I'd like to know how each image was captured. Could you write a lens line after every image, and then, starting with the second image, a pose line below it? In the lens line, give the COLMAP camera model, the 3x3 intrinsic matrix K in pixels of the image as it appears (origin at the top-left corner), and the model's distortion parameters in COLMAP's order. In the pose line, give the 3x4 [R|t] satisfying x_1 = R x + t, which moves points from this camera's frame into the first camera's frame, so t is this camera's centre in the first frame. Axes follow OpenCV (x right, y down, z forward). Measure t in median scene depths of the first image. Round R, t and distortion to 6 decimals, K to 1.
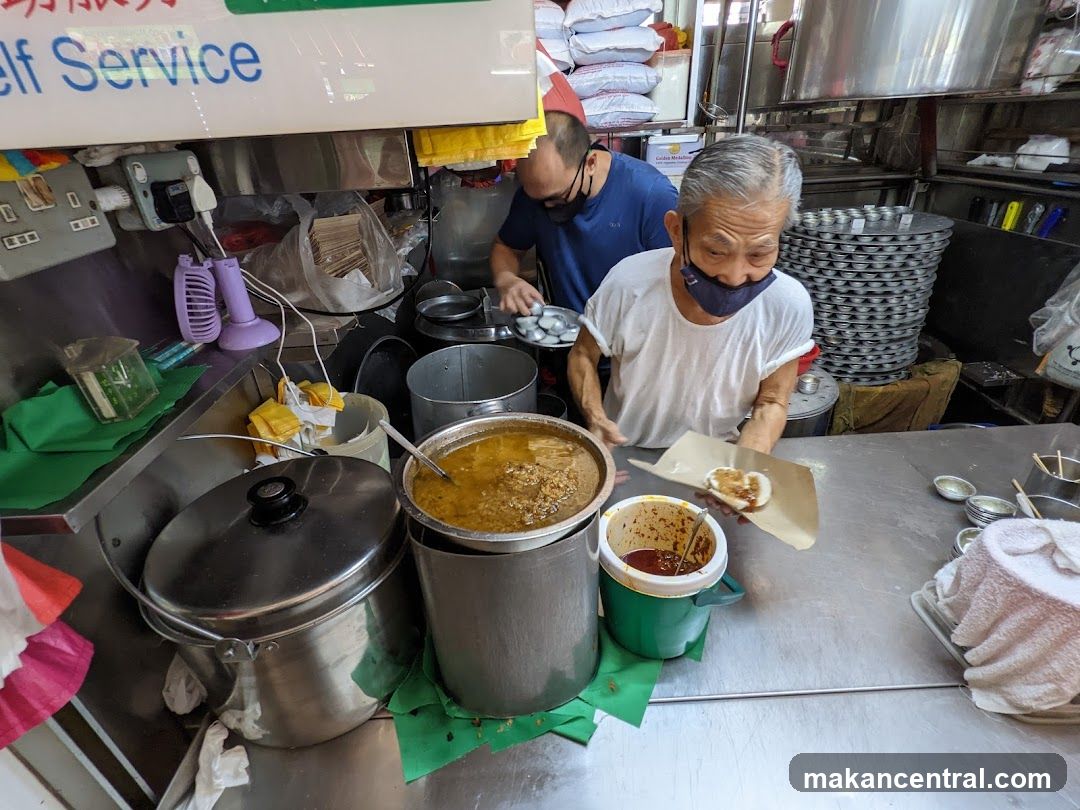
lens RADIAL K [[523.3, 0, 540.0], [0, 523.3, 405.0], [0, 0, 1]] dist [0.001401, -0.000194]
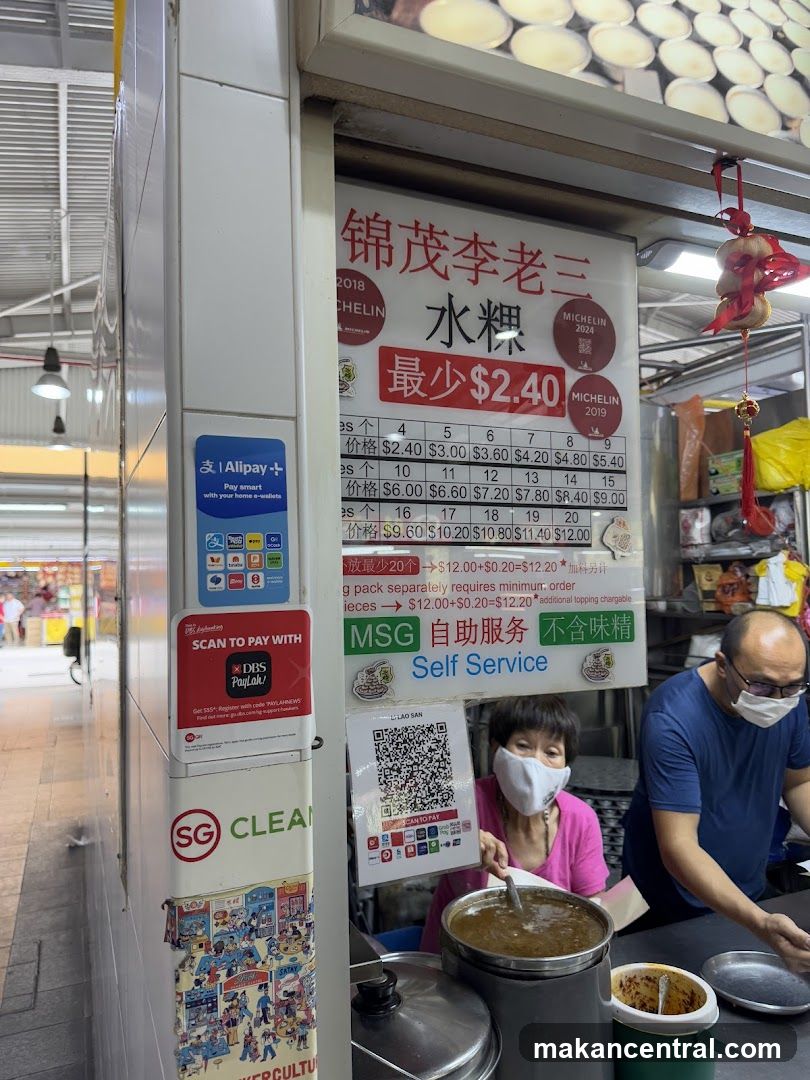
lens RADIAL K [[744.0, 0, 402.2], [0, 744.0, 545.7], [0, 0, 1]] dist [0.069681, -0.070530]
pose [[0.930251, 0.056626, 0.362527, -0.361386], [0.144699, 0.851333, -0.504276, 0.067527], [-0.337186, 0.521561, 0.783760, -0.242067]]
